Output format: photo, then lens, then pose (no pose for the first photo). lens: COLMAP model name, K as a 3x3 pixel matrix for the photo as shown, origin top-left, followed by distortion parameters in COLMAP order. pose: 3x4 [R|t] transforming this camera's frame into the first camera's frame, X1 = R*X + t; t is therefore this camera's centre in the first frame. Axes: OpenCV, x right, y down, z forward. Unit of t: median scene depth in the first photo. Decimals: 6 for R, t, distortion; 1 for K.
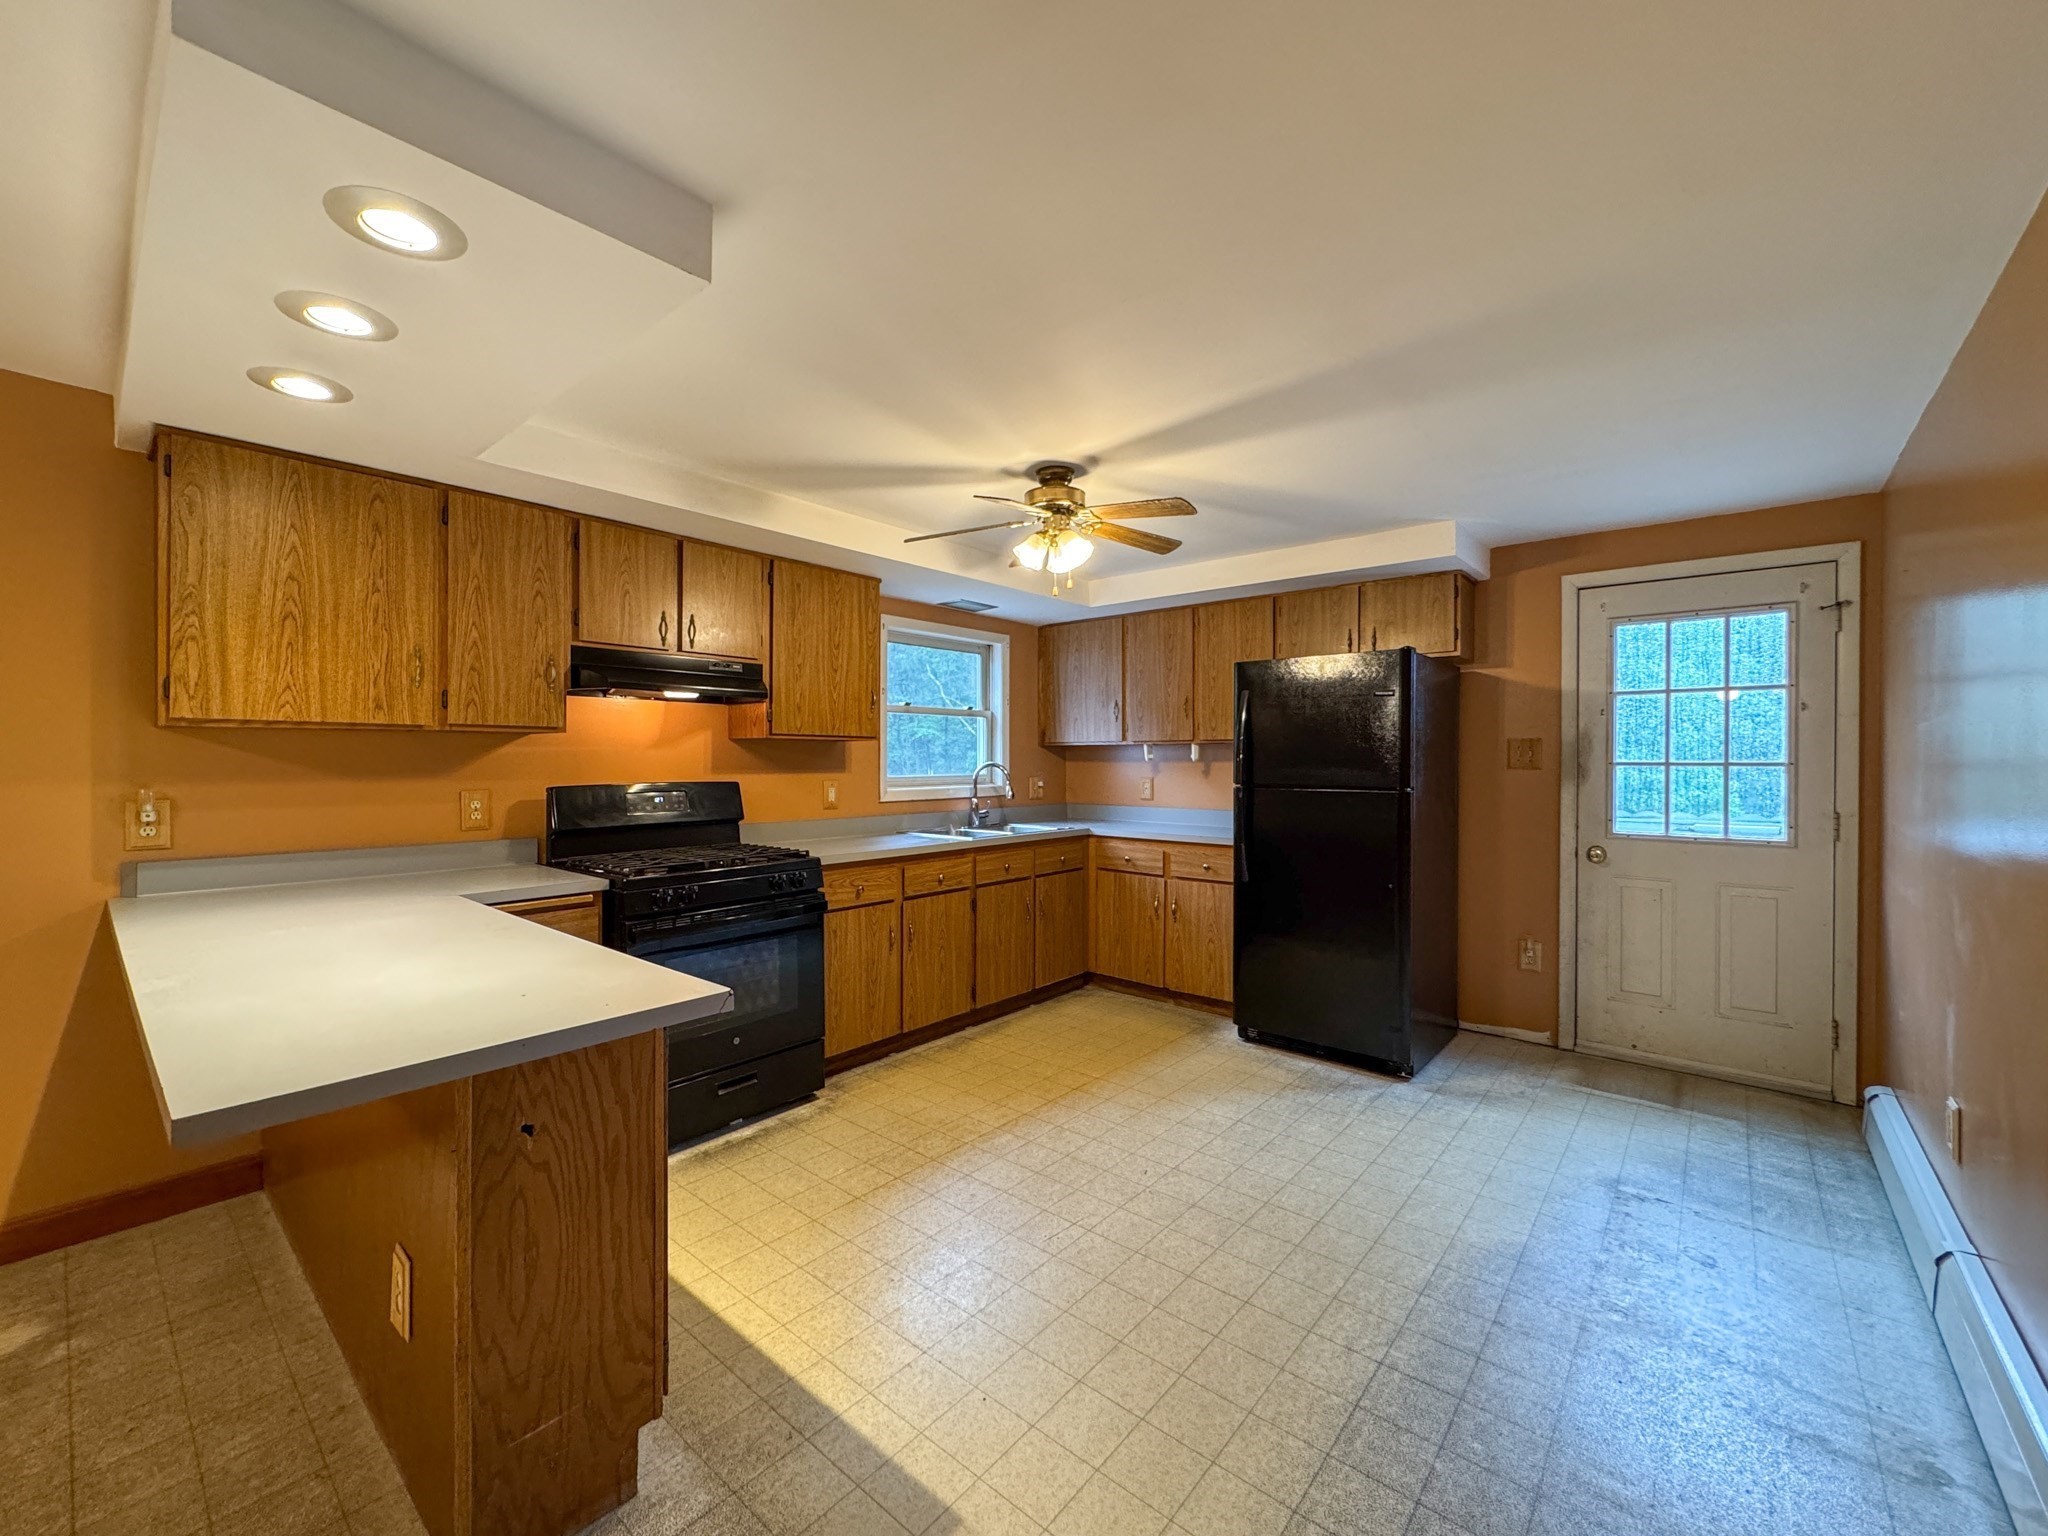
lens RADIAL K [[832.6, 0, 1016.3], [0, 832.6, 762.5], [0, 0, 1]] dist [-0.002225, -0.000071]
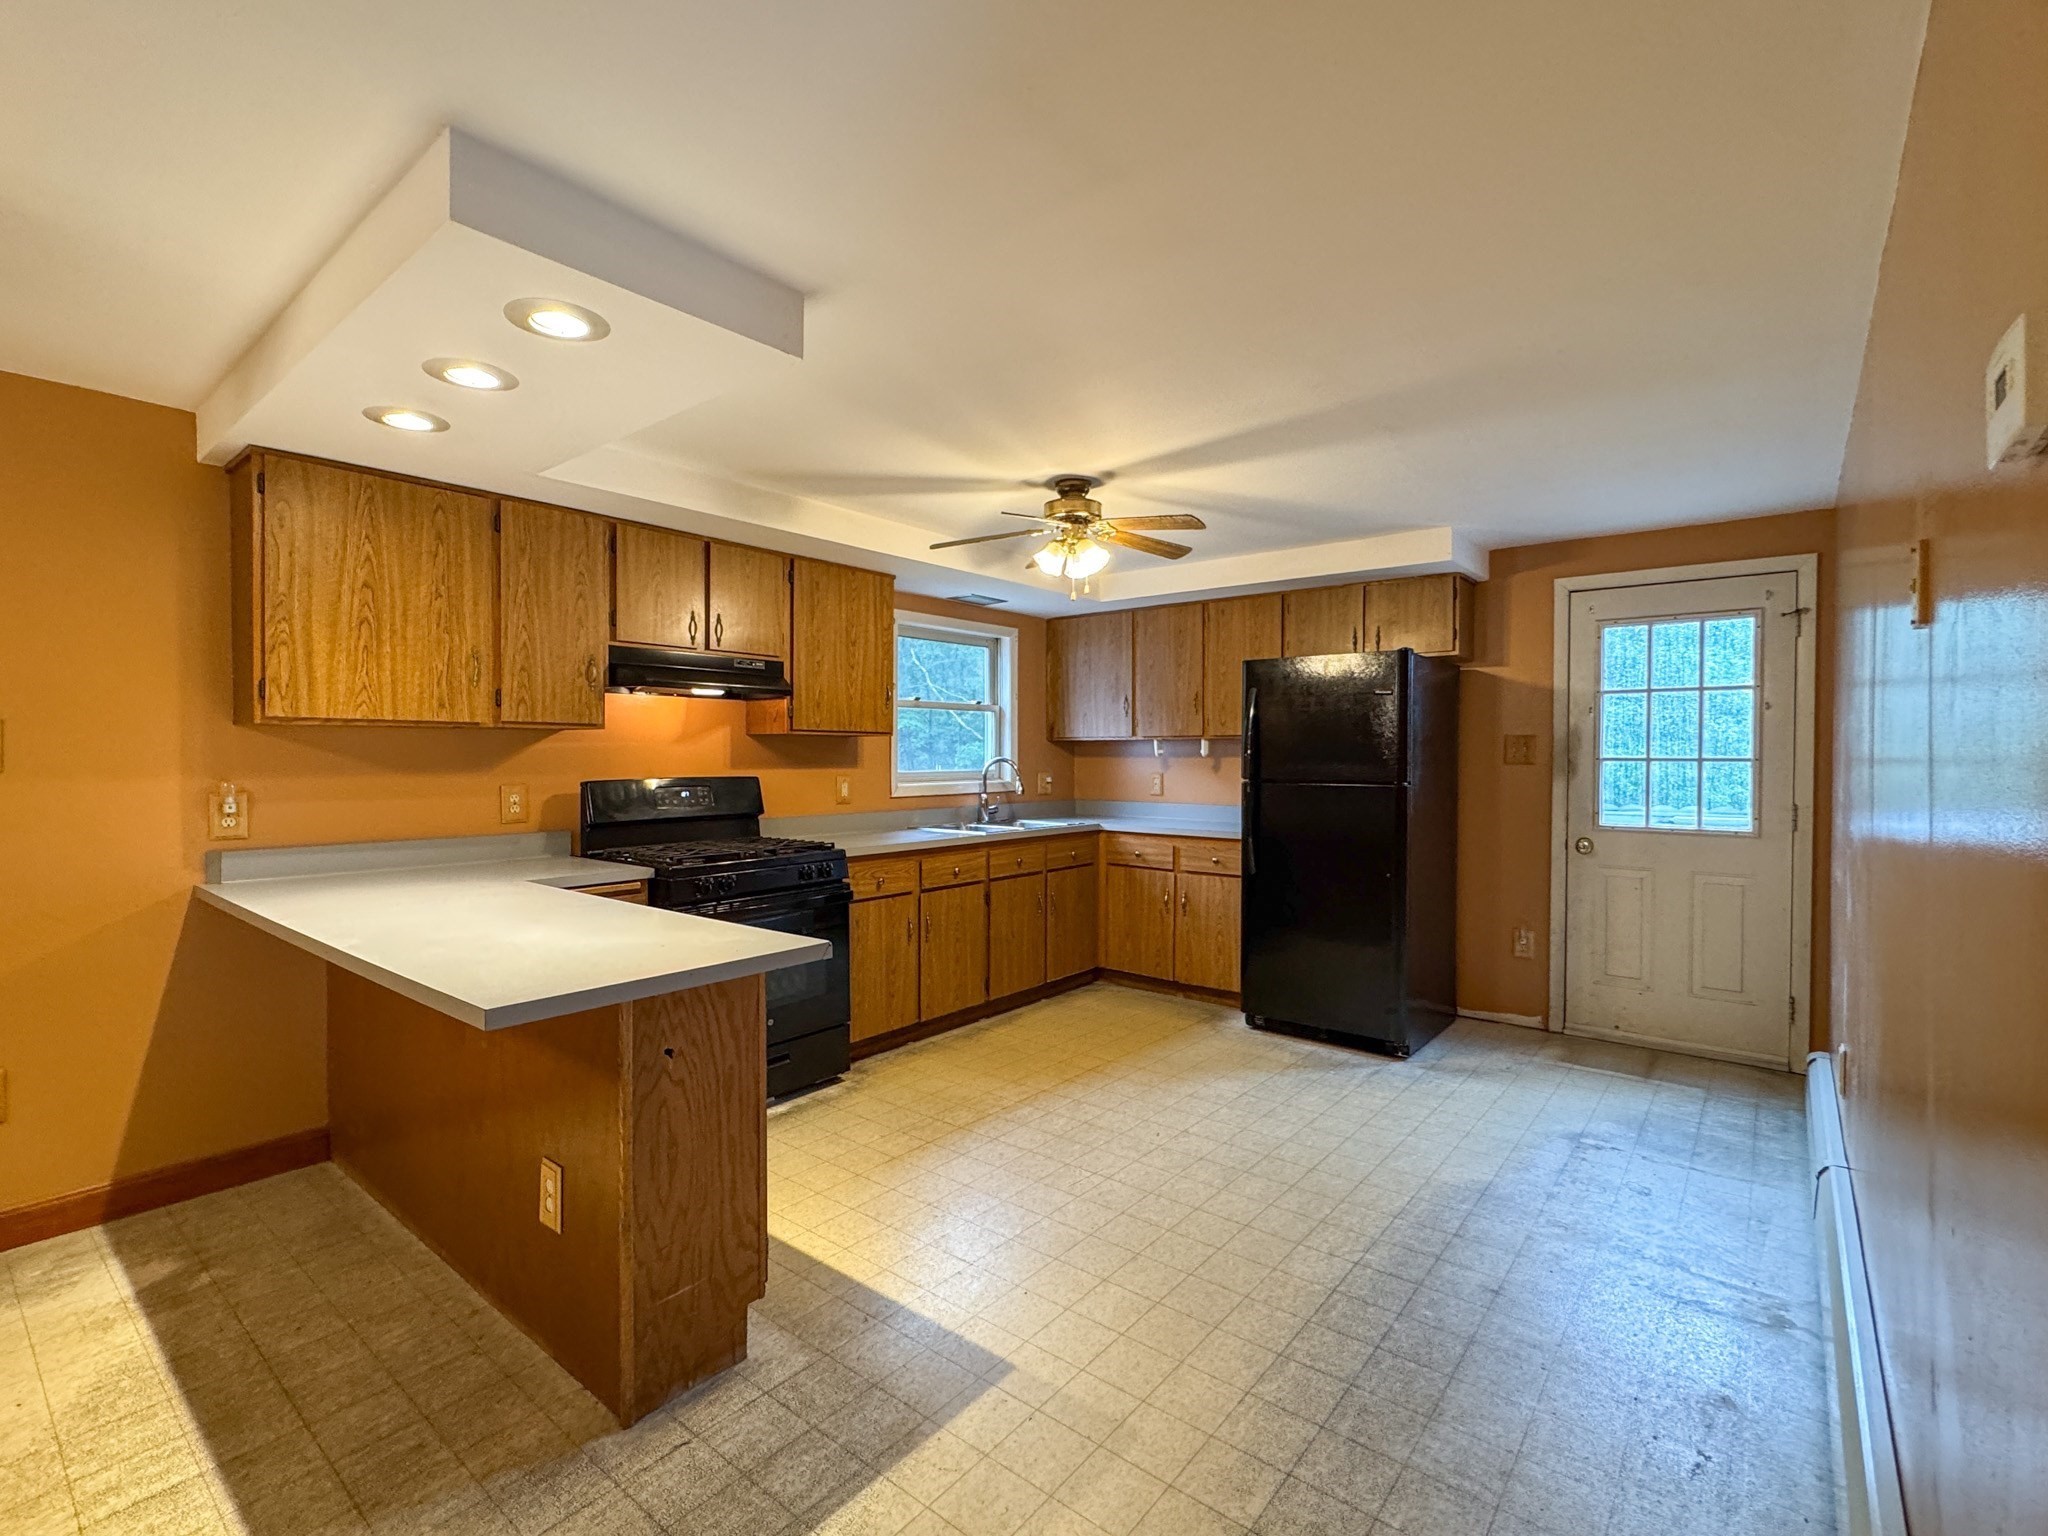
lens RADIAL K [[938.5, 0, 1041.5], [0, 938.5, 768.4], [0, 0, 1]] dist [-0.002531, 0.000738]
pose [[0.999300, -0.000153, 0.037401, -0.034241], [-0.000275, 0.999934, 0.011455, -0.000300], [-0.037400, -0.011457, 0.999235, -0.173080]]
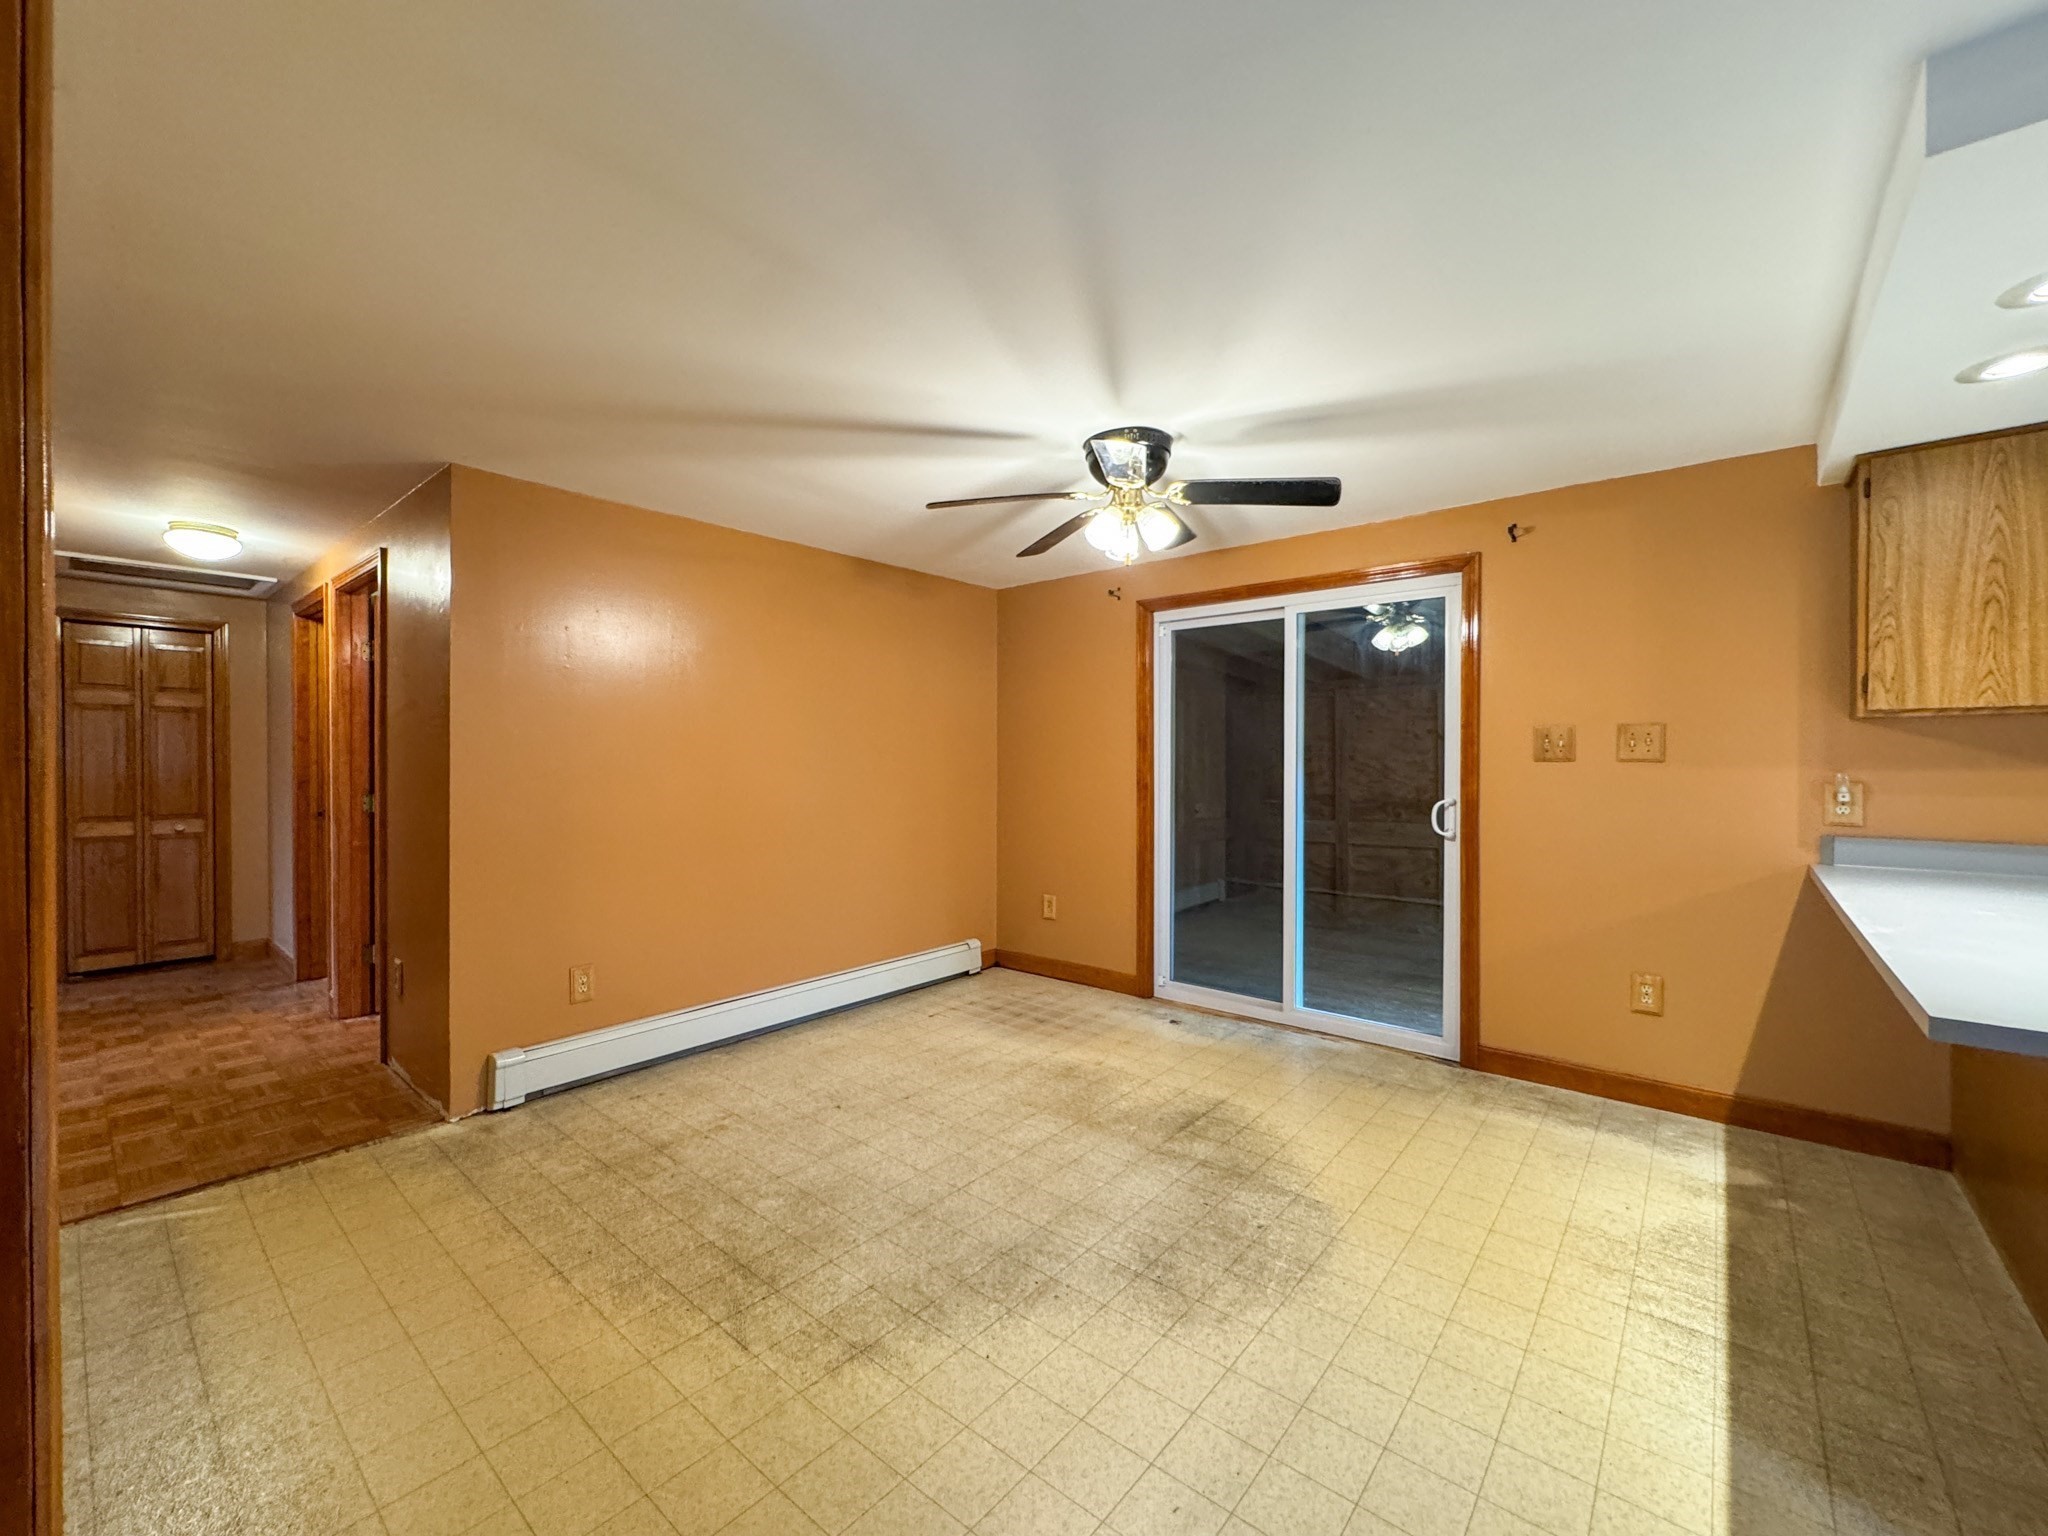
lens RADIAL K [[820.6, 0, 1003.1], [0, 820.6, 764.2], [0, 0, 1]] dist [-0.002288, 0.000021]
pose [[-0.004158, 0.006528, -0.999970, 0.069061], [-0.001493, 0.999978, 0.006534, 0.009542], [0.999990, 0.001520, -0.004148, -0.116723]]
